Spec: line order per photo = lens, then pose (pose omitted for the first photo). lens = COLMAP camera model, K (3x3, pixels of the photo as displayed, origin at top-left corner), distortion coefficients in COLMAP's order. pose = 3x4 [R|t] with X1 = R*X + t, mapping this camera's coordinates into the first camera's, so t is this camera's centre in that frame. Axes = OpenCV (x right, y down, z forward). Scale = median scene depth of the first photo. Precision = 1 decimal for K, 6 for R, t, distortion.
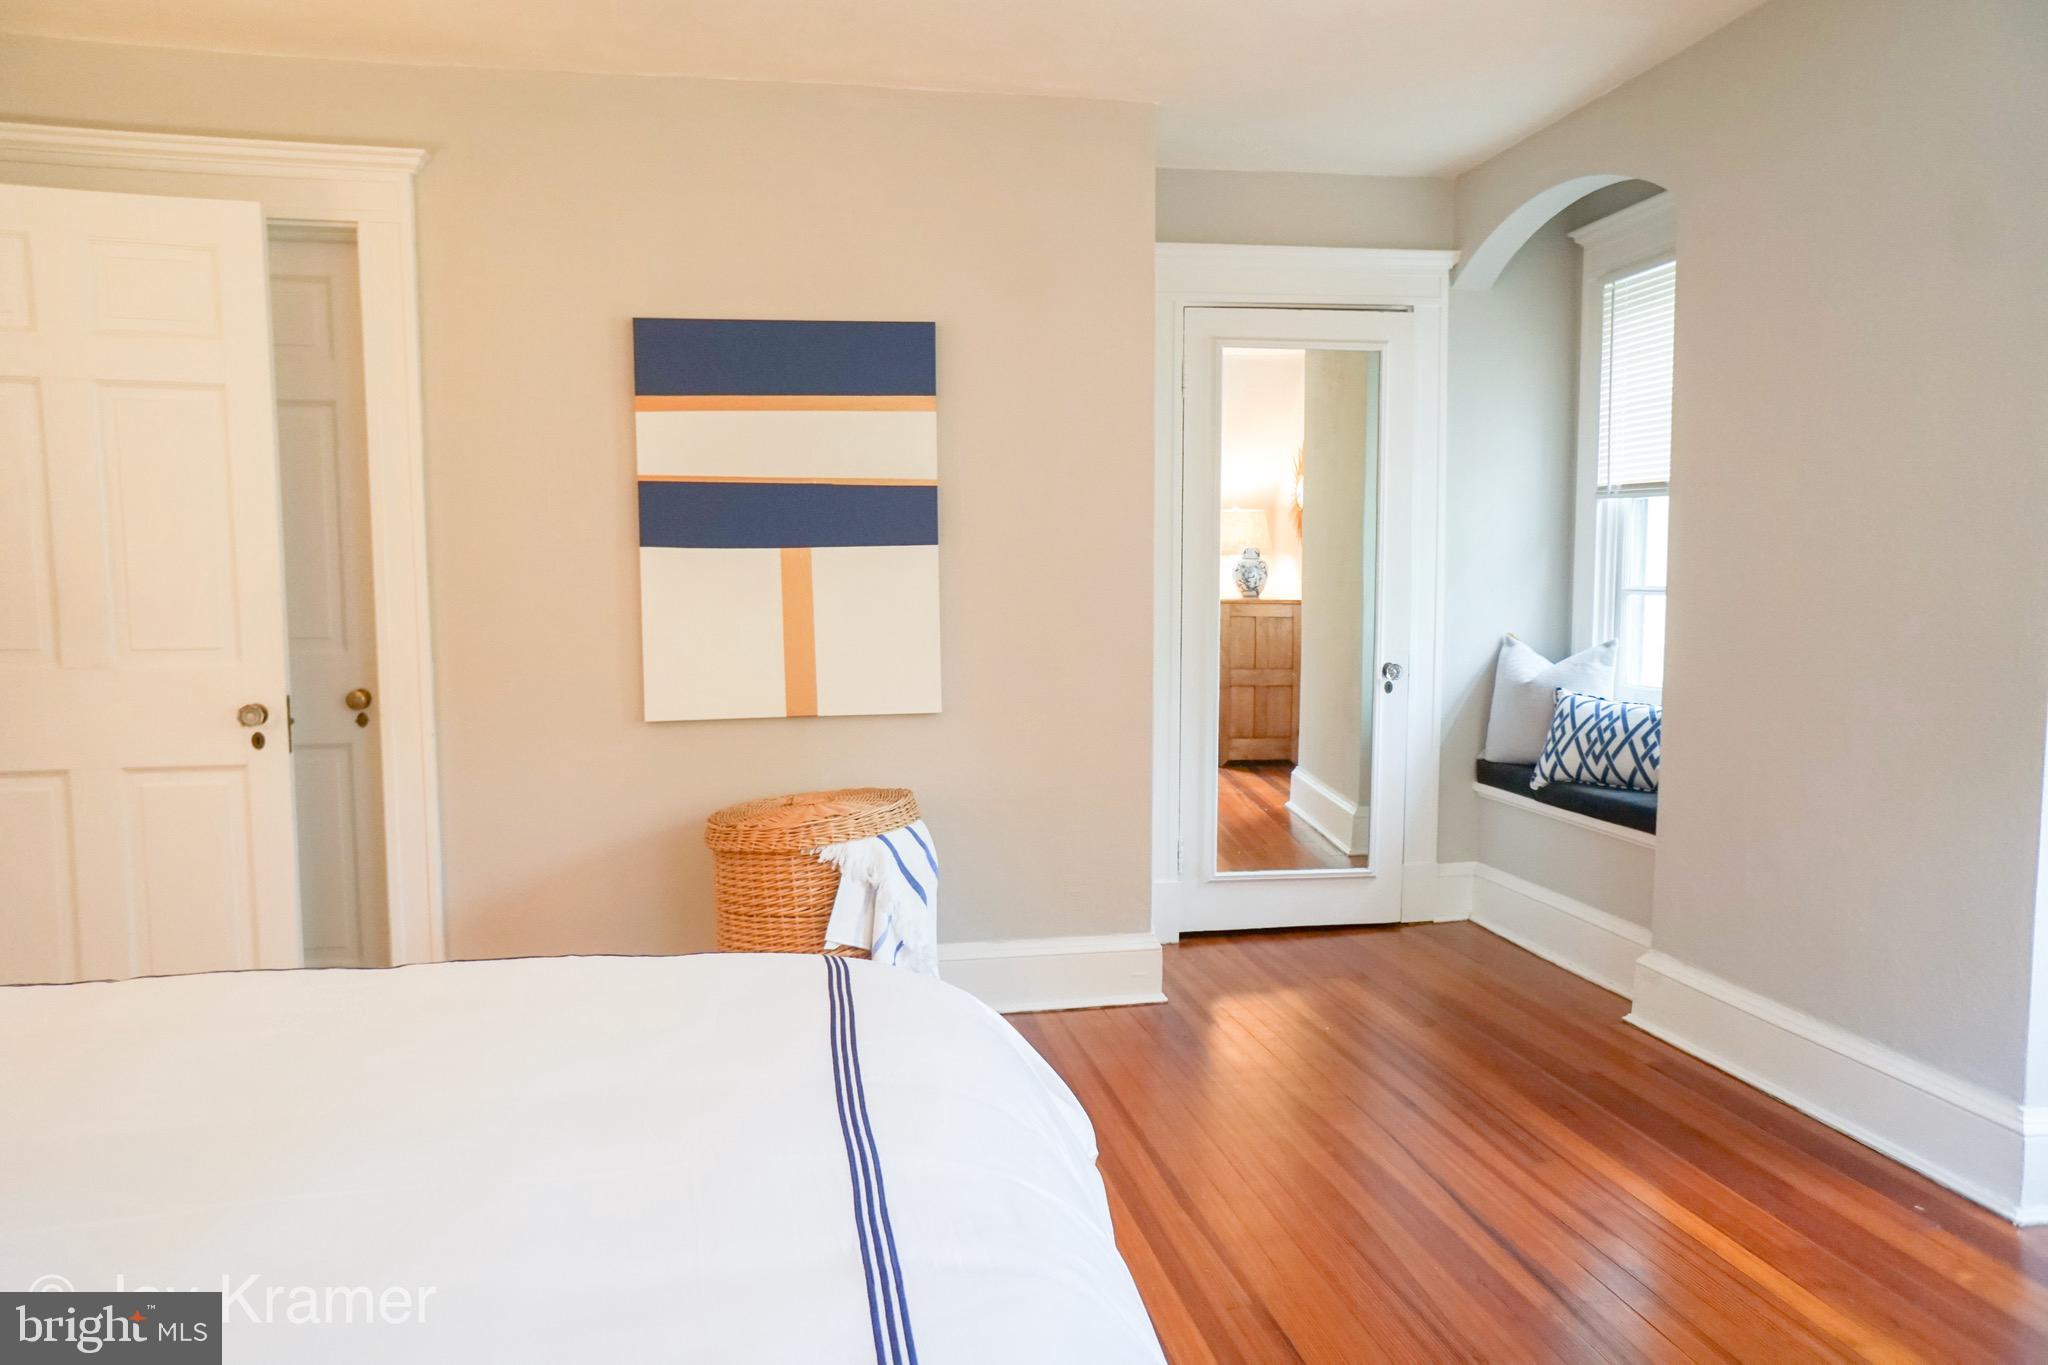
lens RADIAL K [[1362.7, 0, 980.4], [0, 1362.7, 676.6], [0, 0, 1]] dist [-0.024686, 0.039760]
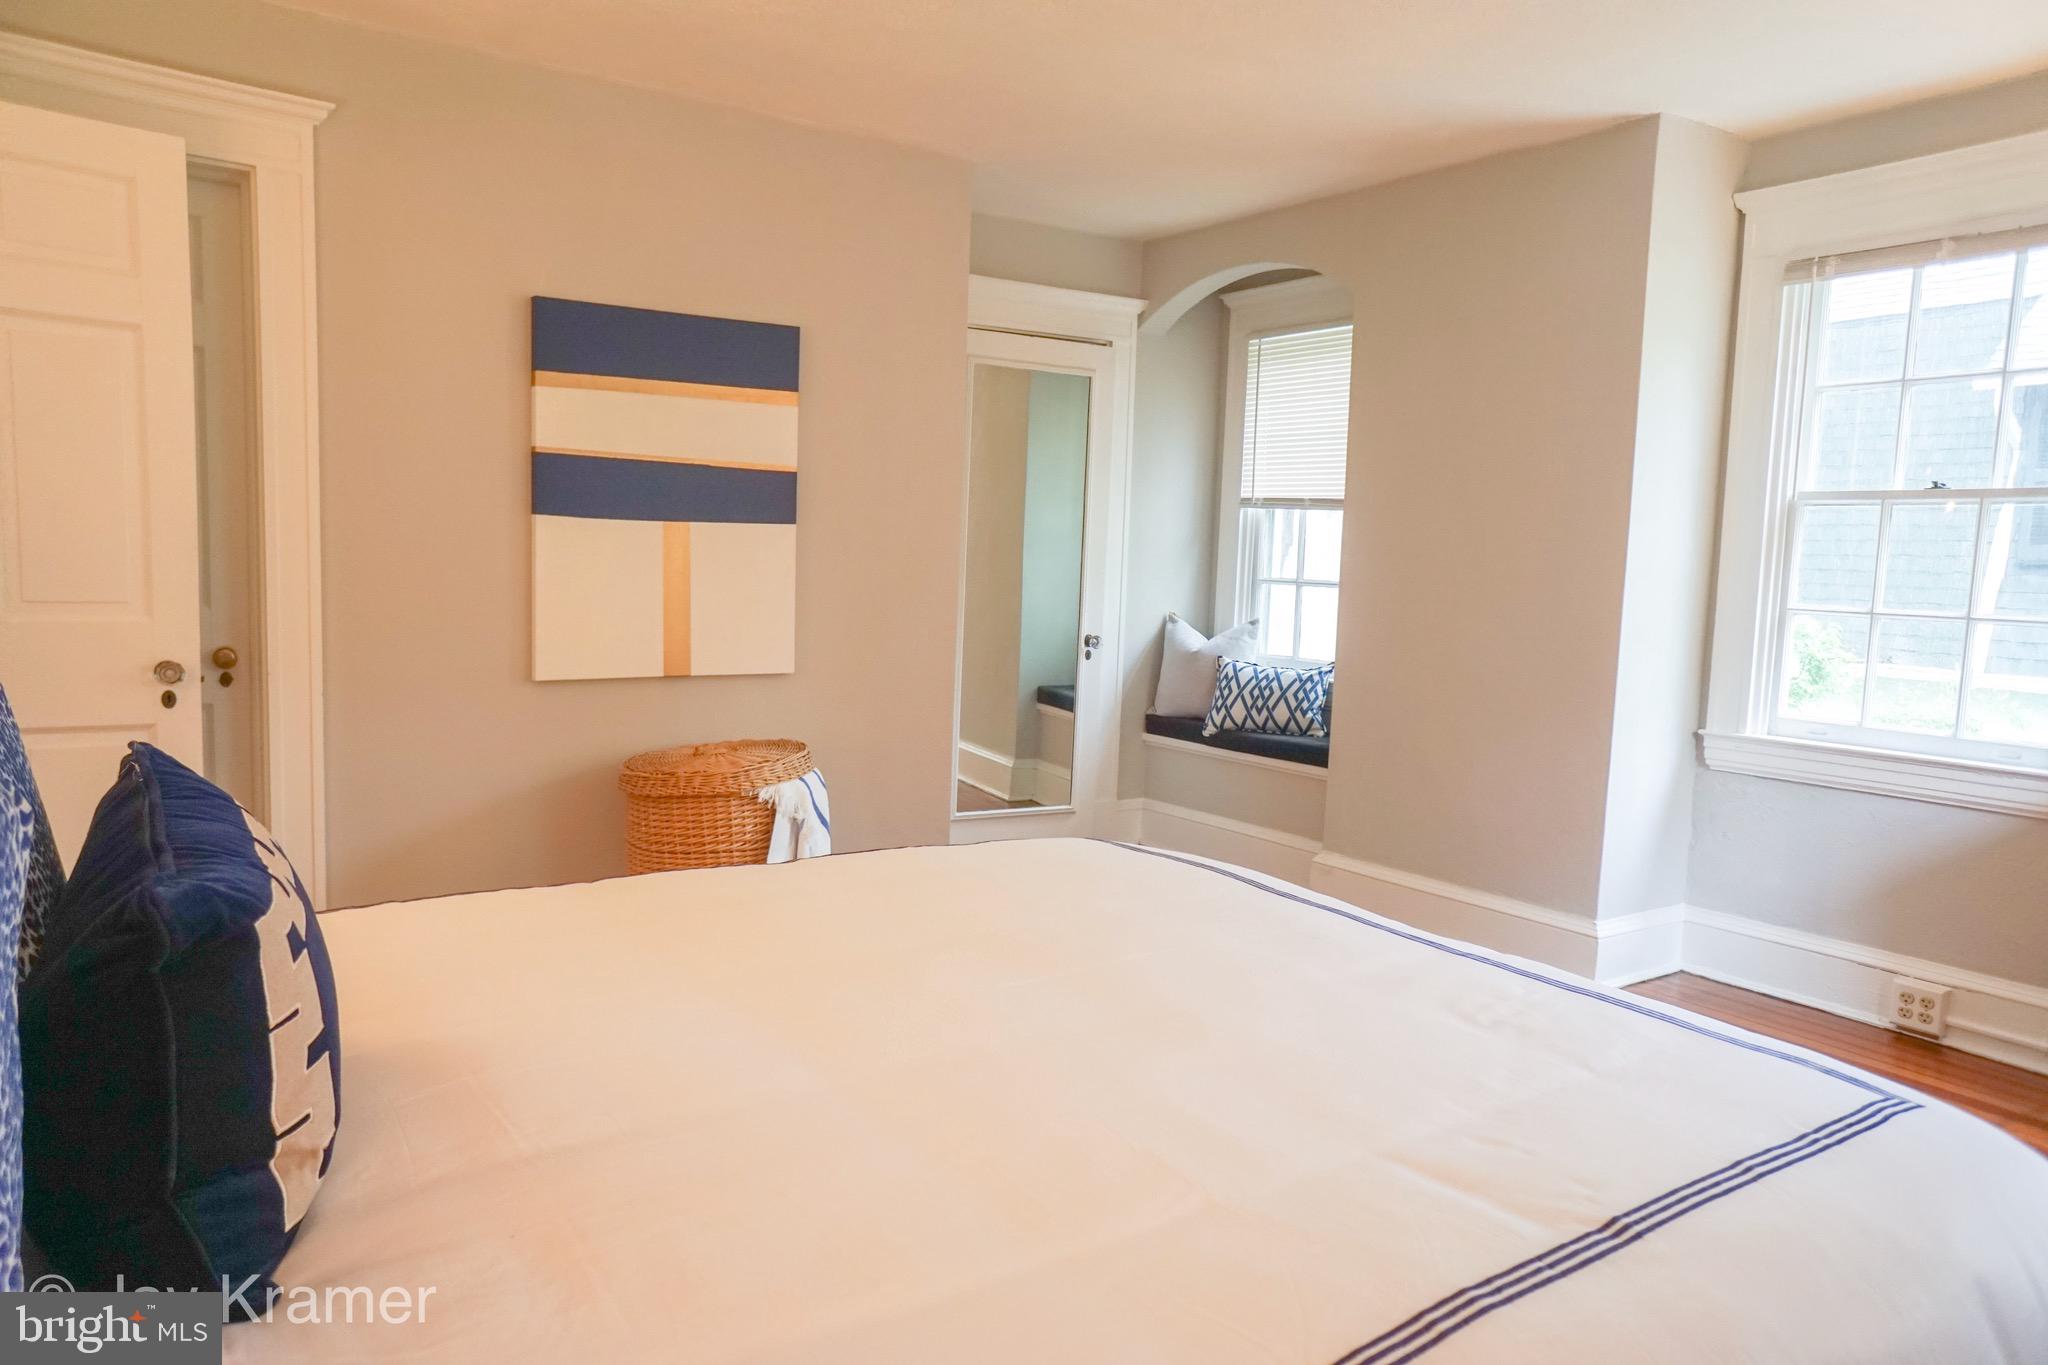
lens RADIAL K [[1362.7, 0, 967.7], [0, 1362.7, 681.2], [0, 0, 1]] dist [-0.024686, 0.039760]
pose [[0.921232, -0.001251, 0.389011, -0.339491], [-0.006007, 0.999830, 0.017439, 0.012637], [-0.388967, -0.018402, 0.921068, -0.094336]]
